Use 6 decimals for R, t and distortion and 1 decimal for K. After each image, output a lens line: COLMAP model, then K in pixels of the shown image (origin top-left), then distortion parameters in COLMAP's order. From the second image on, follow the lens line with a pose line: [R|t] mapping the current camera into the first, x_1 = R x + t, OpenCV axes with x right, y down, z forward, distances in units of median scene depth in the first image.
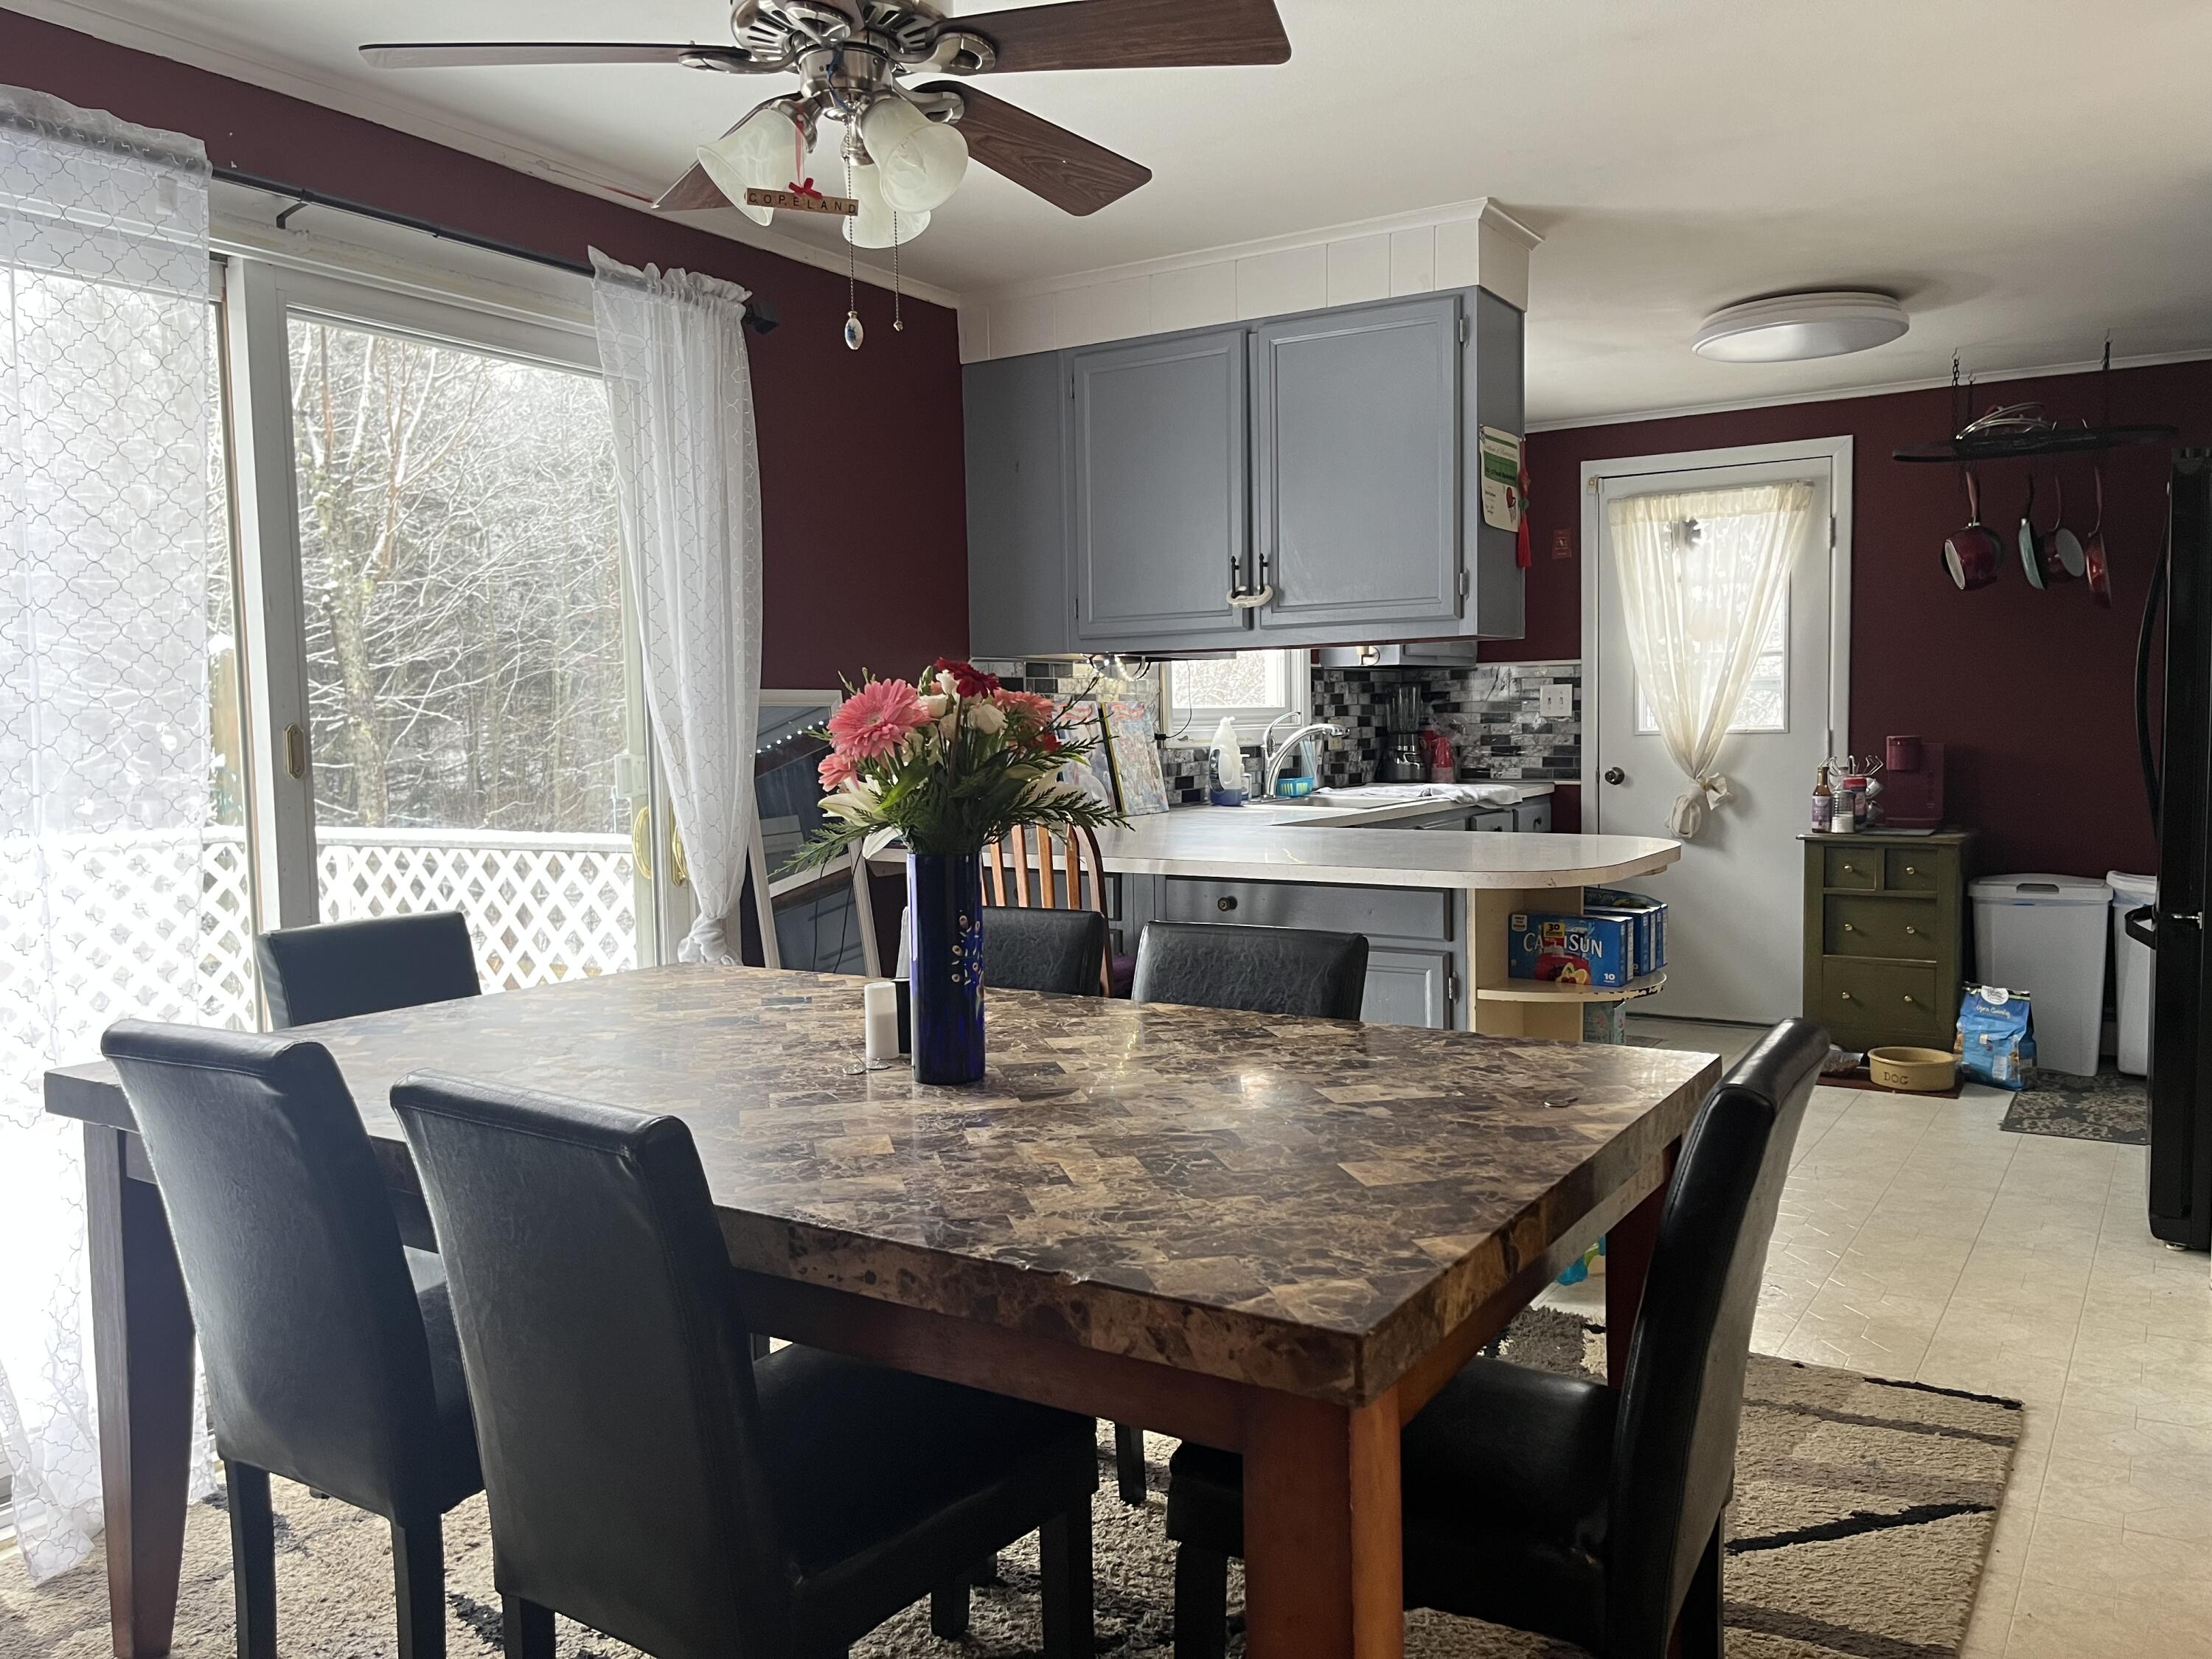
lens RADIAL K [[1668.0, 0, 1106.1], [0, 1668.0, 829.9], [0, 0, 1]] dist [-0.001814, -0.002419]
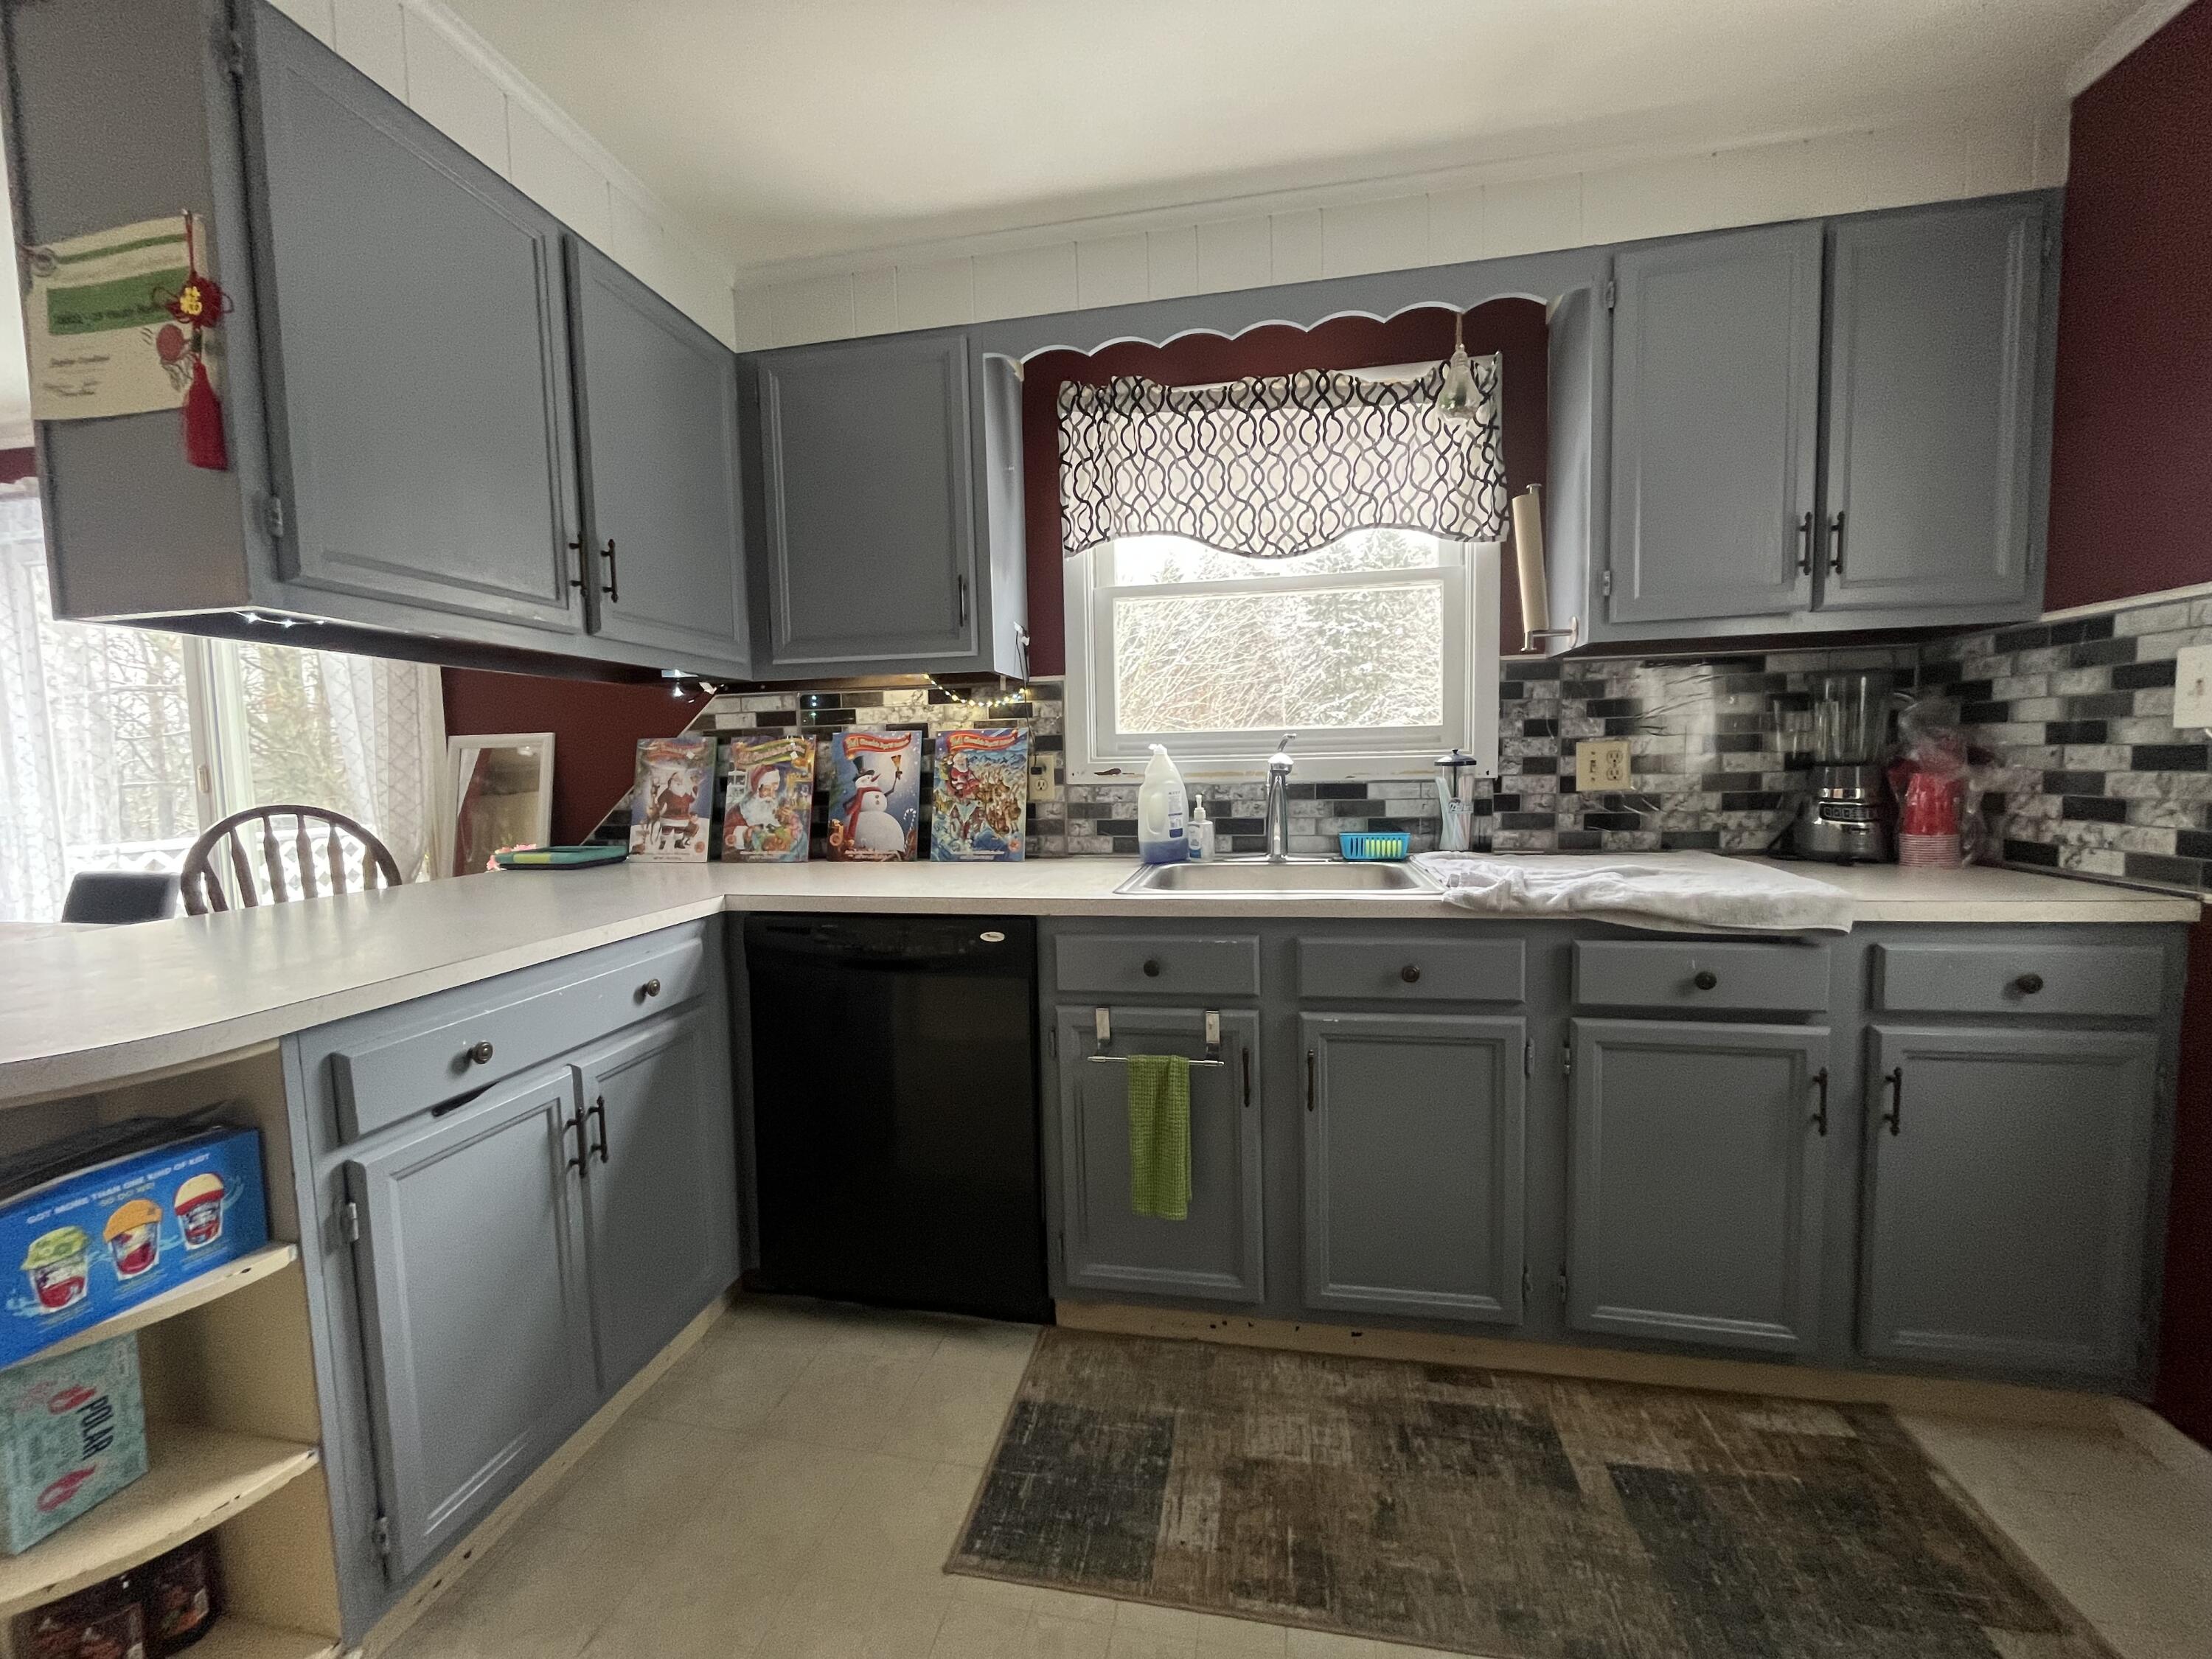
lens RADIAL K [[895.1, 0, 1103.9], [0, 895.1, 829.4], [0, 0, 1]] dist [-0.000058, -0.000227]
pose [[0.369786, 0.078897, -0.925761, 0.358558], [-0.048842, 0.996661, 0.065429, -0.044687], [0.927832, 0.021022, 0.372404, 0.676015]]
